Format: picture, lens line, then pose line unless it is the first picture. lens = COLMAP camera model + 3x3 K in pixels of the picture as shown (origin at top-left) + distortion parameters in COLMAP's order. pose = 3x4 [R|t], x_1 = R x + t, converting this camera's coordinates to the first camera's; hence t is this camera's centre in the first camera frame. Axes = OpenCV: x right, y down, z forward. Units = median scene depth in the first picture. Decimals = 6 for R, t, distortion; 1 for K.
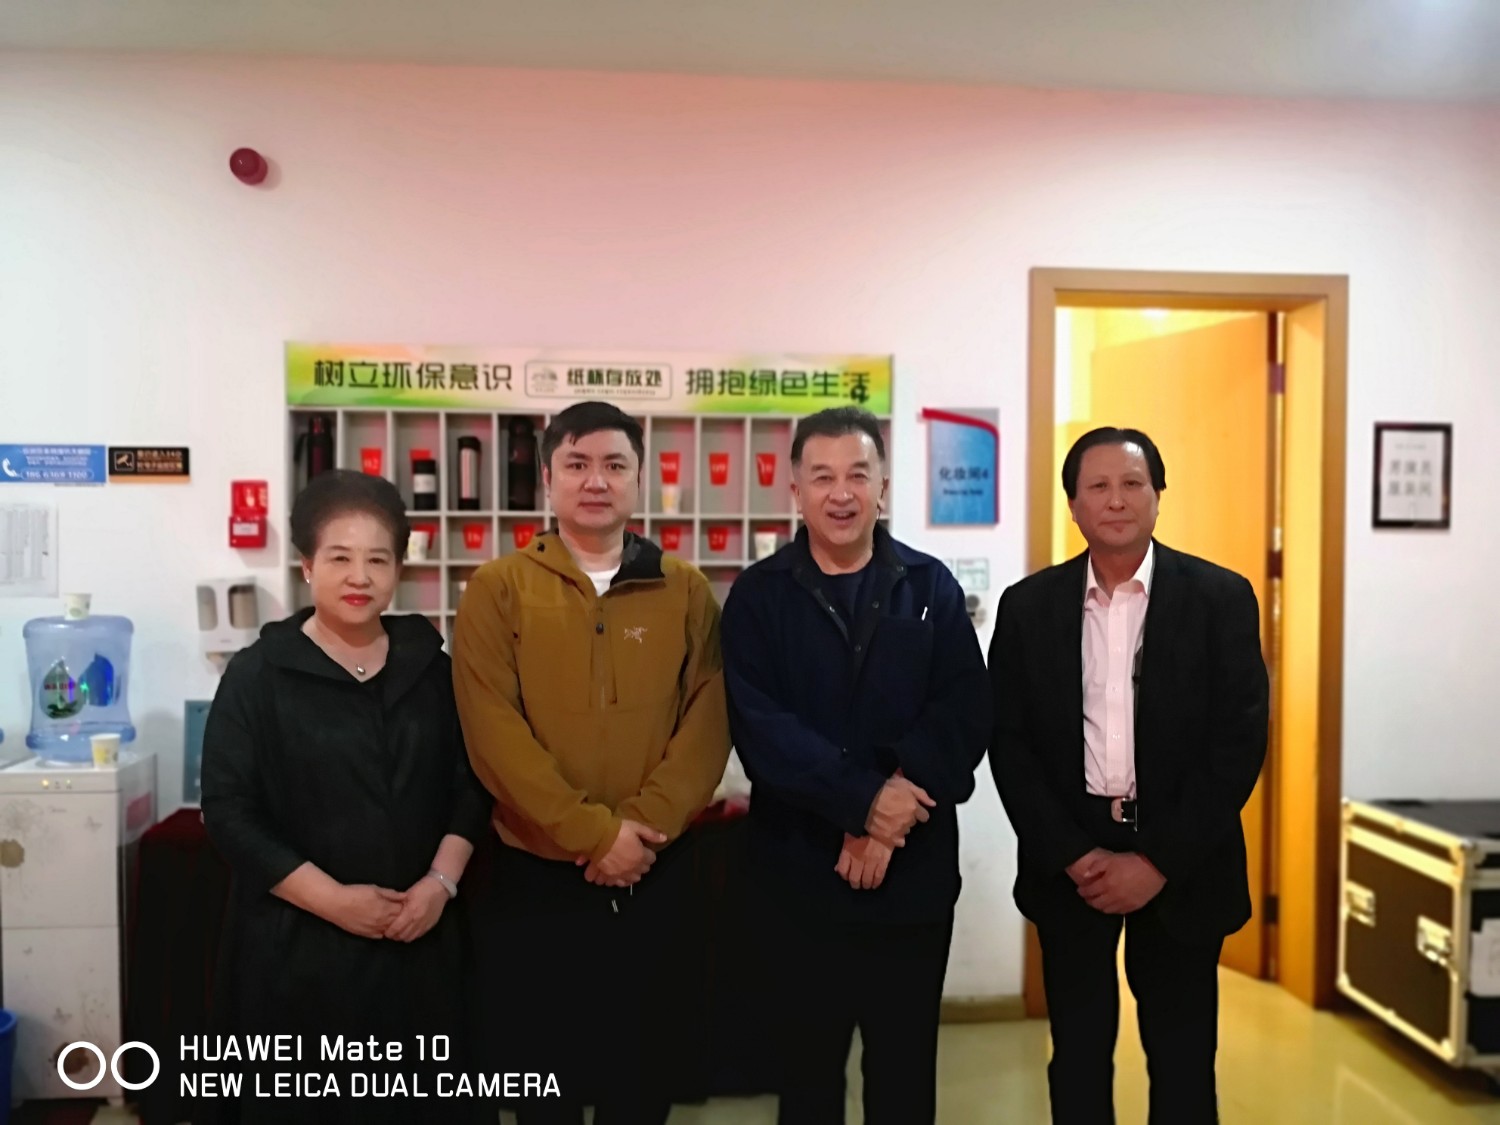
lens RADIAL K [[1230.9, 0, 753.6], [0, 1230.9, 602.2], [0, 0, 1]] dist [0.018464, -0.051344]
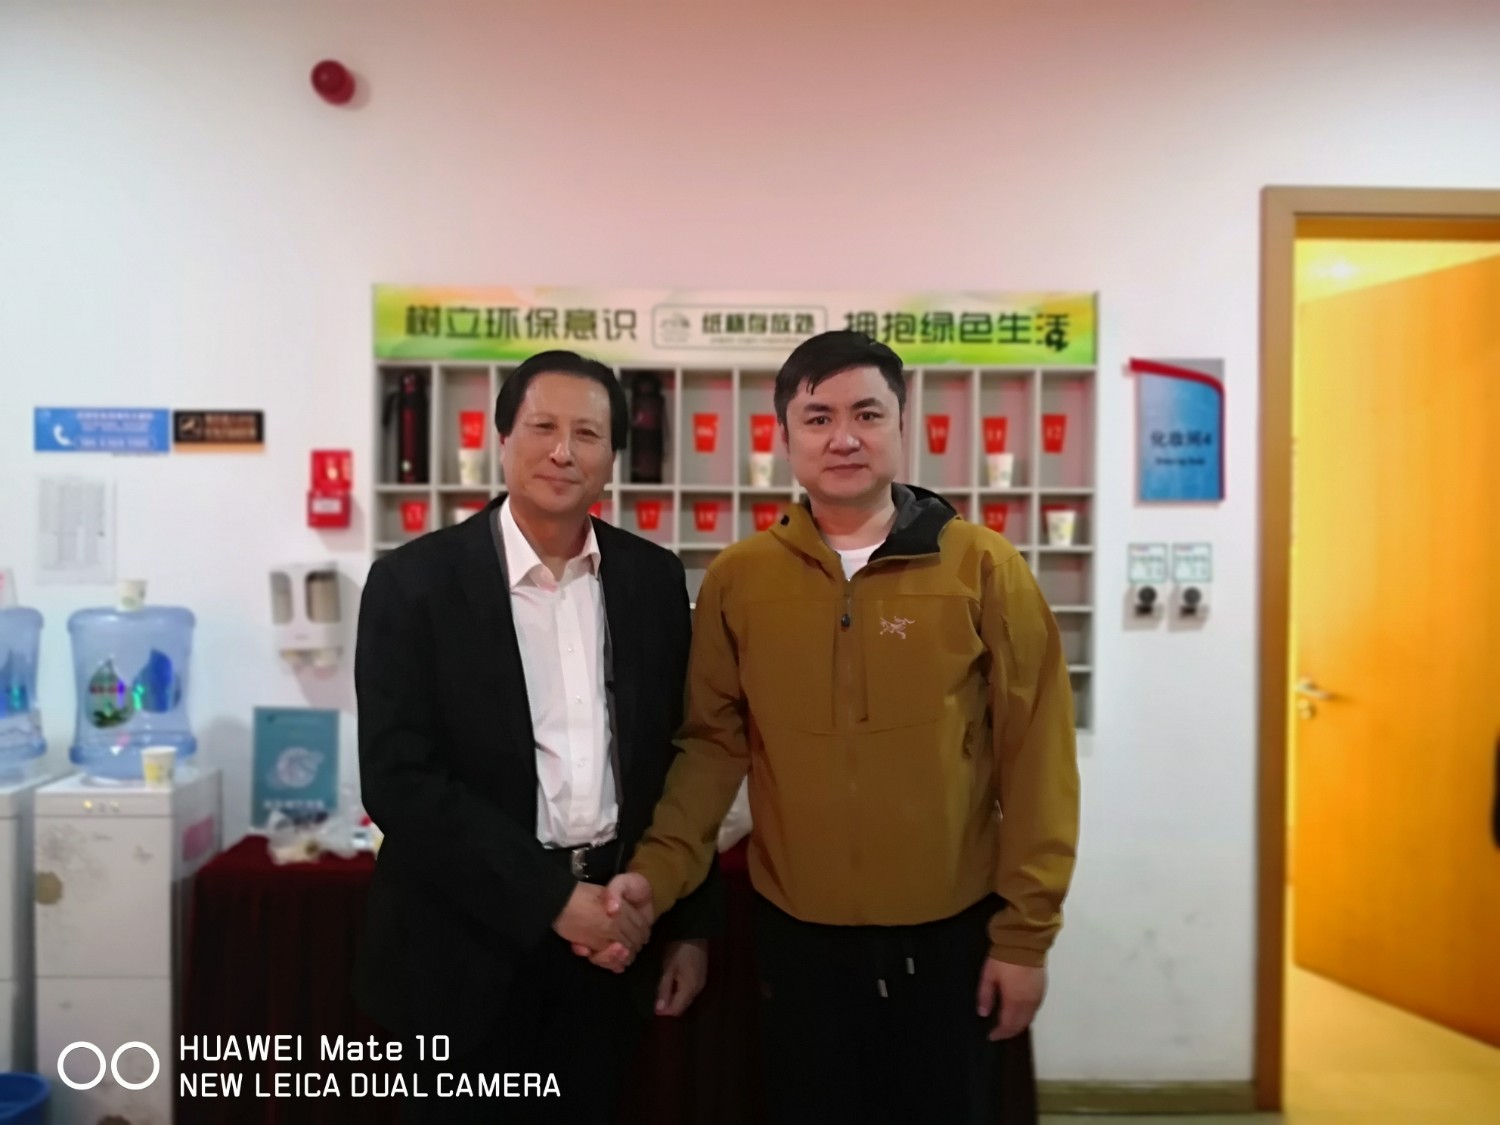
lens RADIAL K [[1230.9, 0, 733.5], [0, 1230.9, 581.4], [0, 0, 1]] dist [0.018464, -0.051344]
pose [[0.996525, 0.003694, -0.083207, -0.060146], [-0.005141, 0.999839, -0.017184, 0.006181], [0.083130, 0.017552, 0.996384, 0.174556]]
